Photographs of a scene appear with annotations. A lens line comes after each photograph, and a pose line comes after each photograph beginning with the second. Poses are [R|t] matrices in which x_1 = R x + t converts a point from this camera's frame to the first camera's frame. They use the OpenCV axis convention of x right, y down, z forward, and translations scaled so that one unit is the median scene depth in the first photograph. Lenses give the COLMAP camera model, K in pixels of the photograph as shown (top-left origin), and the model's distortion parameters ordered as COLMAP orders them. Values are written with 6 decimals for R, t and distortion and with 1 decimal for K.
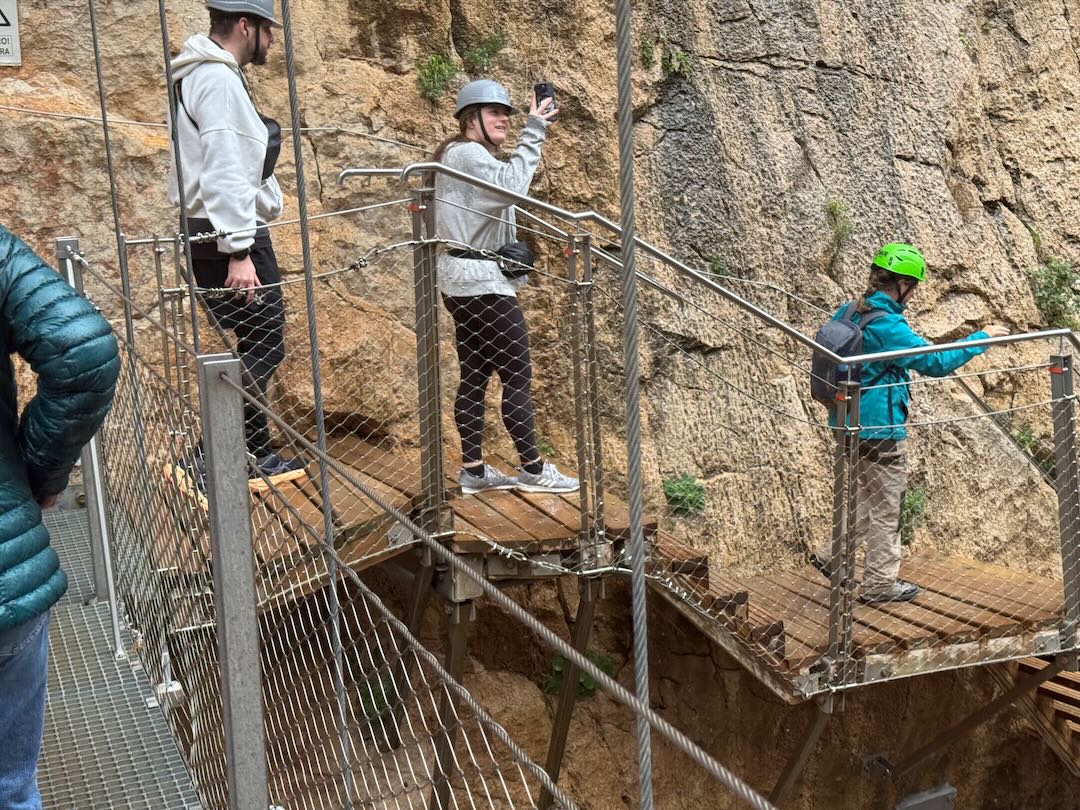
lens RADIAL K [[1474.3, 0, 538.7], [0, 1474.3, 406.1], [0, 0, 1]] dist [0.130563, -0.032239]
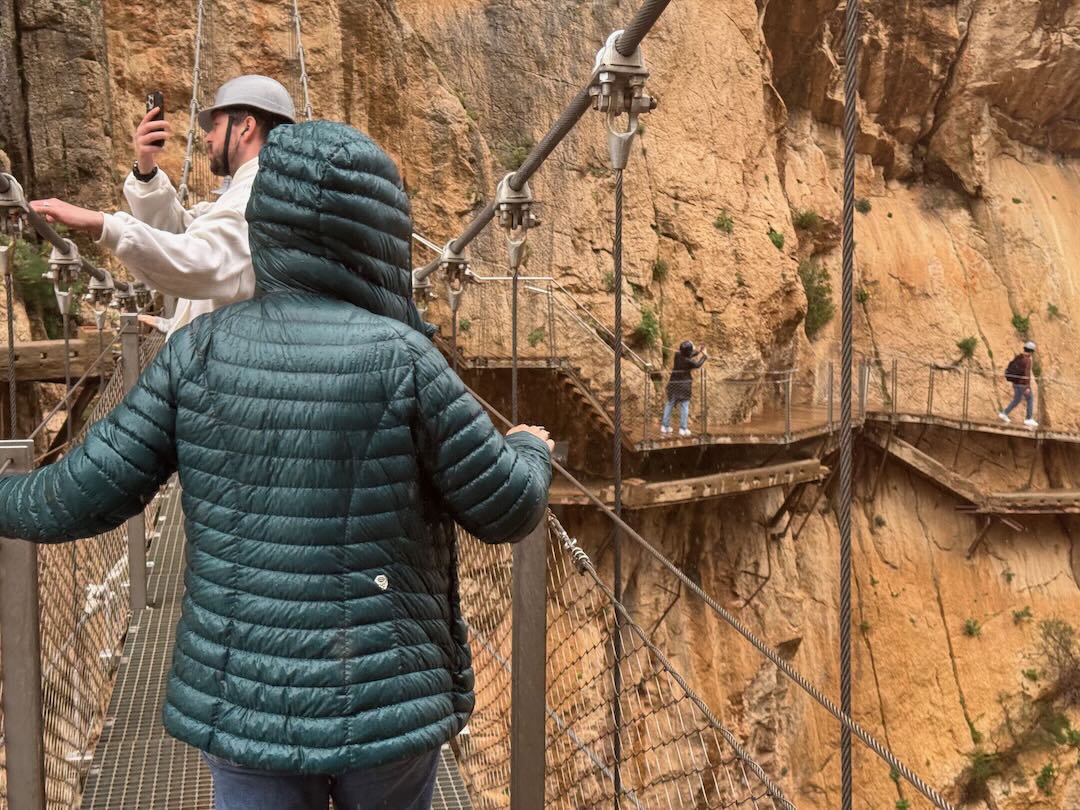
lens RADIAL K [[1526.6, 0, 528.2], [0, 1526.6, 413.6], [0, 0, 1]] dist [0.208908, -0.453420]
pose [[0.972775, 0.087708, -0.214512, 0.994774], [-0.099050, 0.994166, -0.042687, 0.392345], [0.209516, 0.062772, 0.975788, -2.343406]]
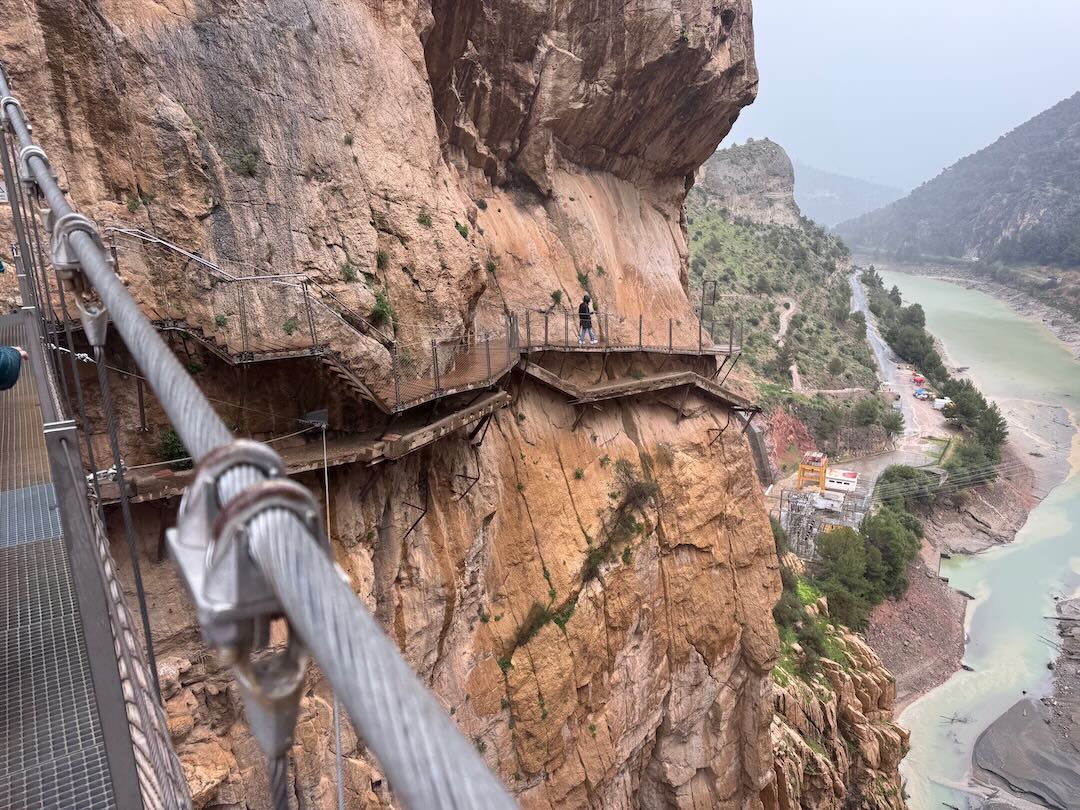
lens RADIAL K [[757.4, 0, 544.0], [0, 757.4, 413.6], [0, 0, 1]] dist [0.100466, -0.143313]
pose [[0.981292, -0.025707, 0.190801, 0.512685], [0.012832, 0.997575, 0.068406, 0.169358], [-0.192097, -0.064678, 0.979242, -1.050161]]
